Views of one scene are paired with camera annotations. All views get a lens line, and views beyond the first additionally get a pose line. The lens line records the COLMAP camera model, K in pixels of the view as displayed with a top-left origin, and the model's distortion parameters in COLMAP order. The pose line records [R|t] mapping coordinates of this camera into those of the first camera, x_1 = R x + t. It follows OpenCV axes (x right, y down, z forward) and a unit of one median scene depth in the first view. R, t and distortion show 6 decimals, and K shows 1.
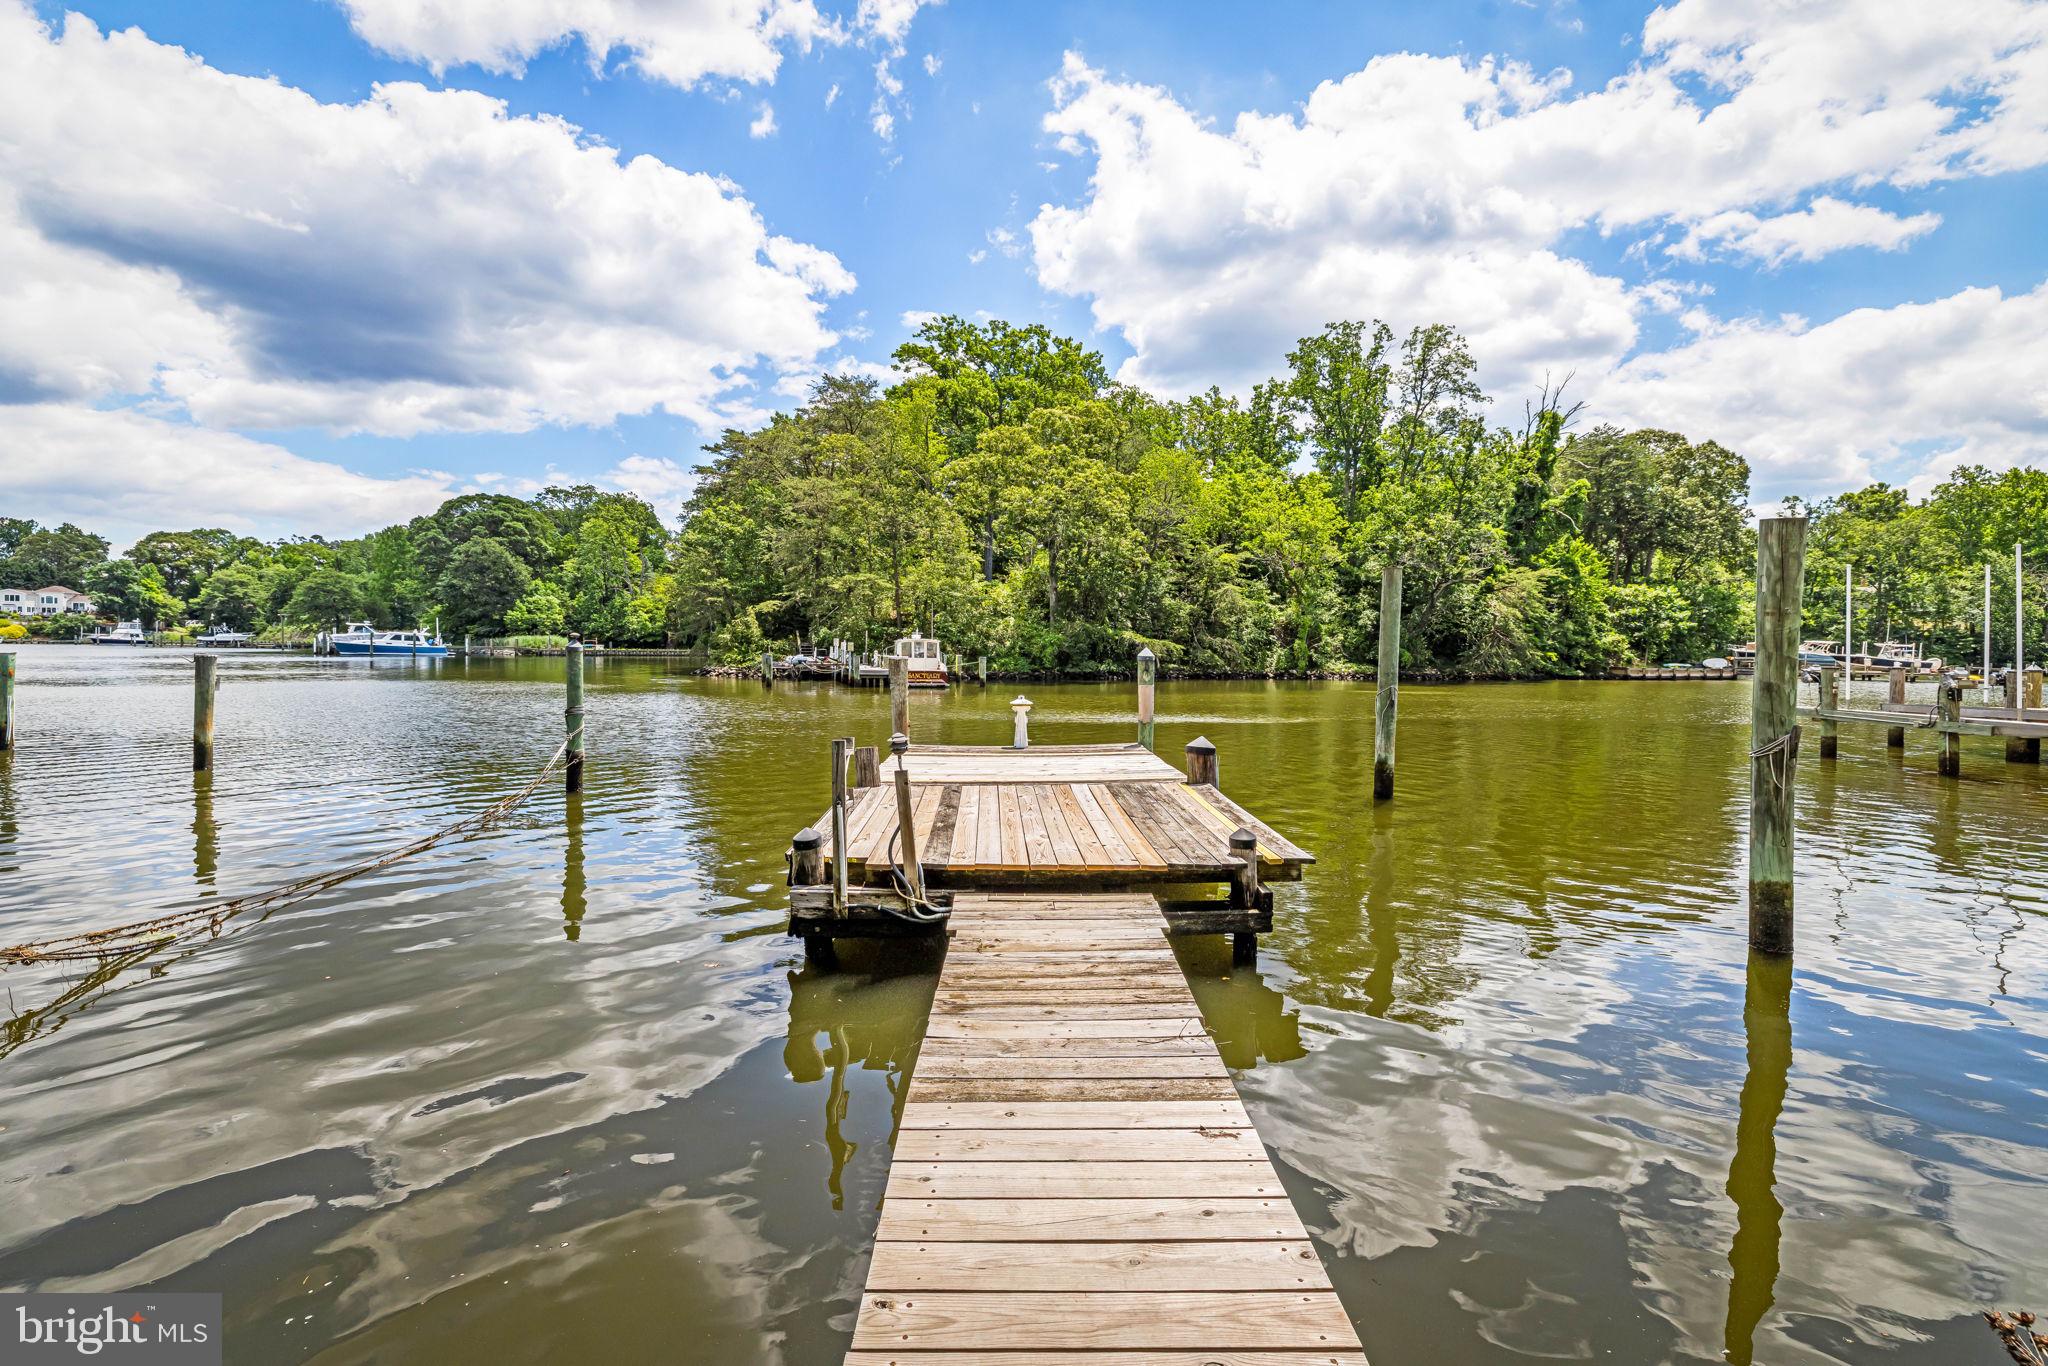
lens RADIAL K [[893.9, 0, 1024.0], [0, 893.9, 683.0], [0, 0, 1]] dist [-0.003026, 0.000753]
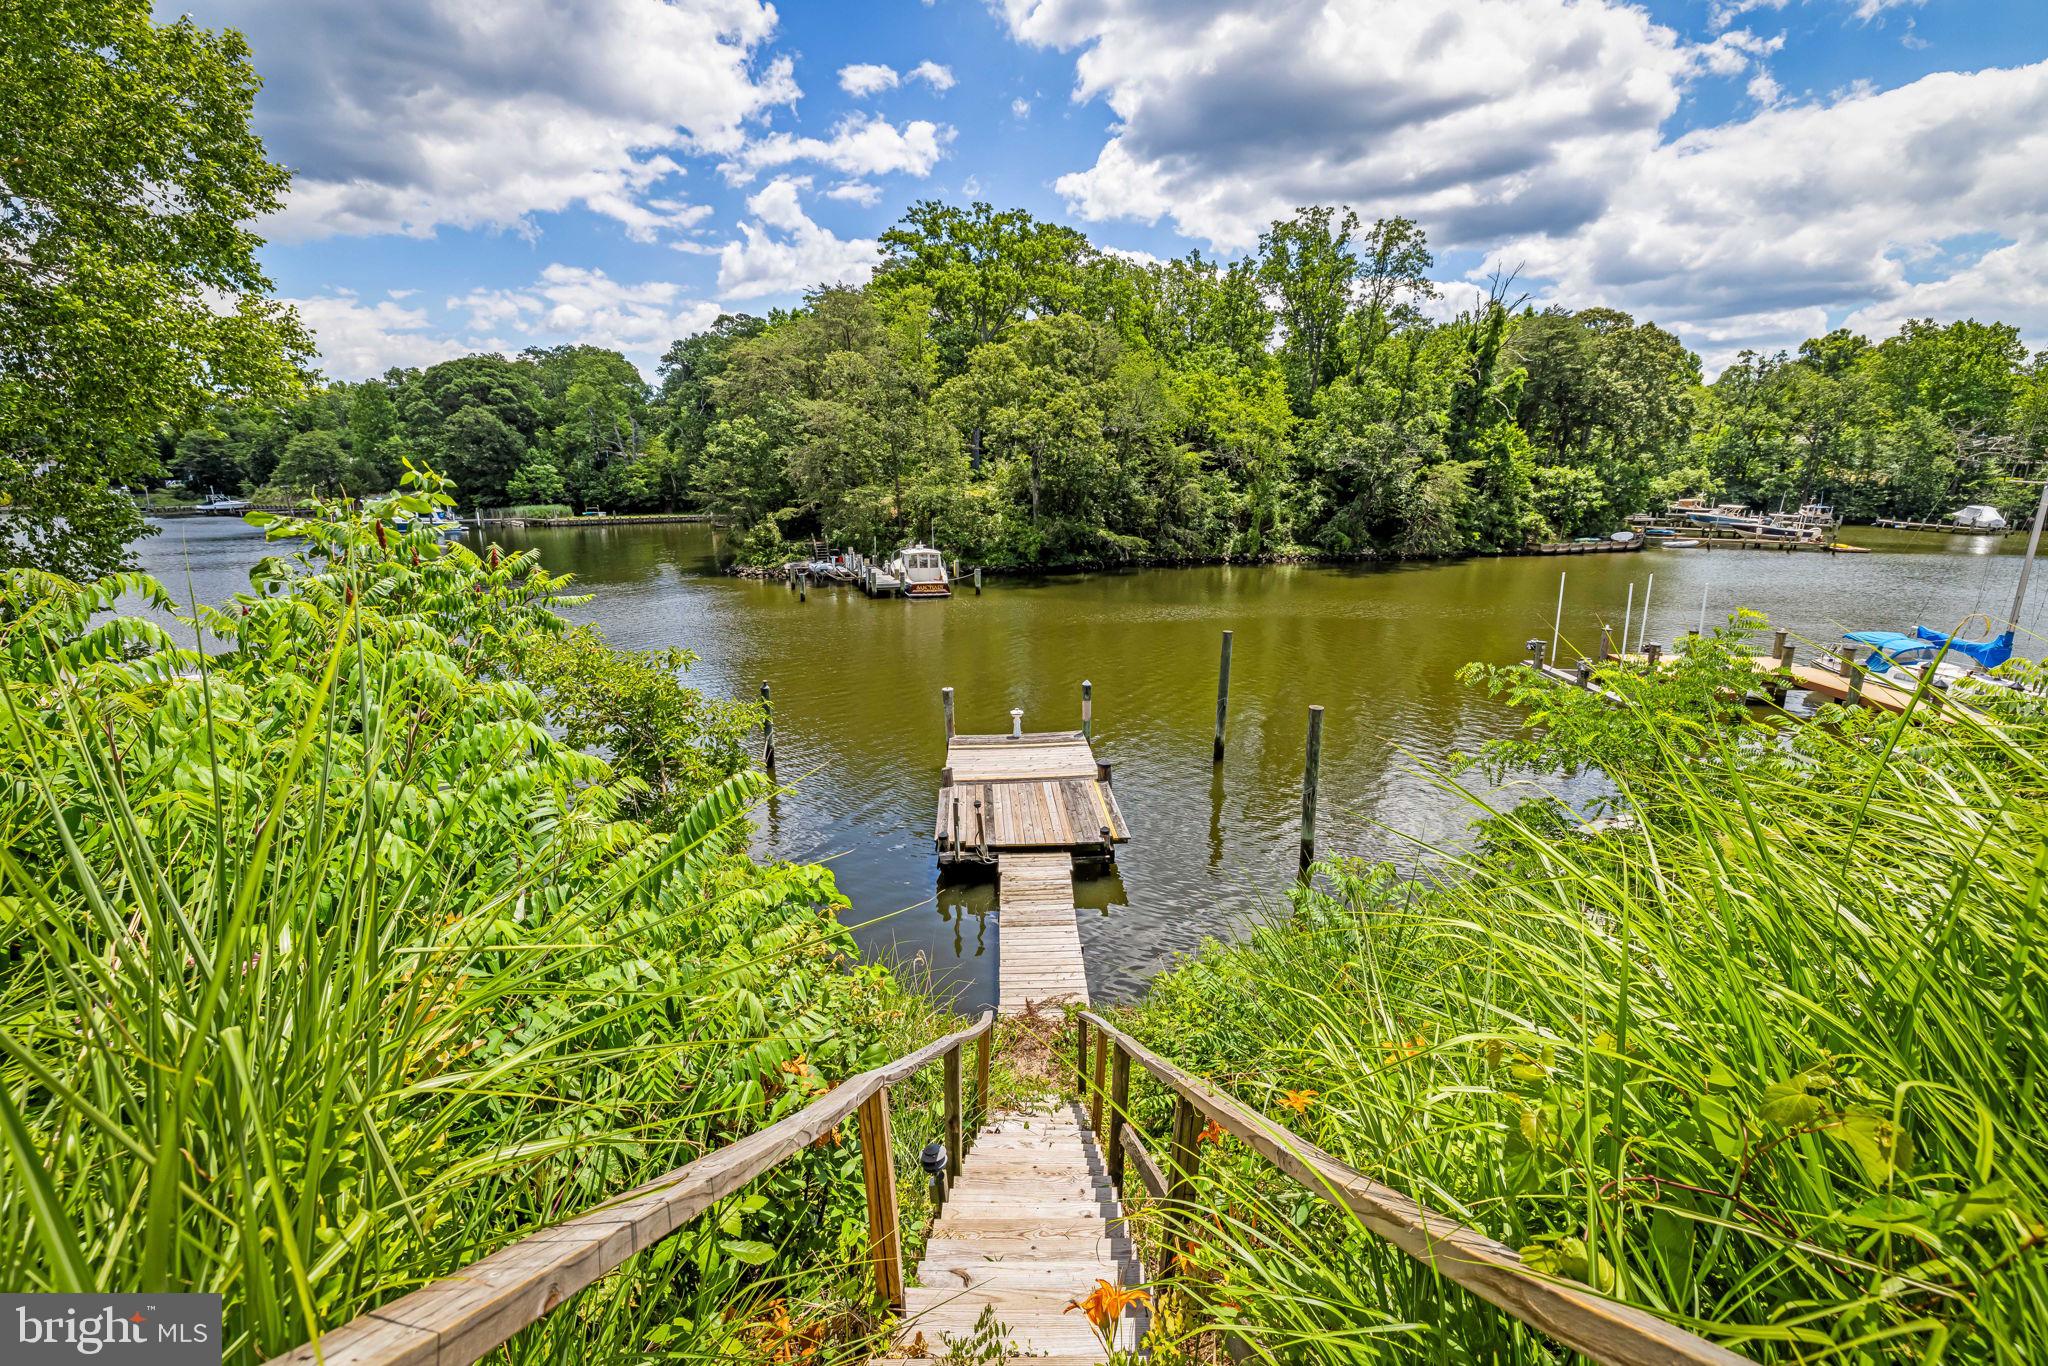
lens RADIAL K [[992.5, 0, 1057.8], [0, 992.5, 684.9], [0, 0, 1]] dist [0.001034, -0.000478]
pose [[0.998652, -0.012193, 0.050455, -0.005567], [0.000818, 0.975594, 0.219578, -0.120504], [-0.051901, -0.219241, 0.974289, -0.239602]]
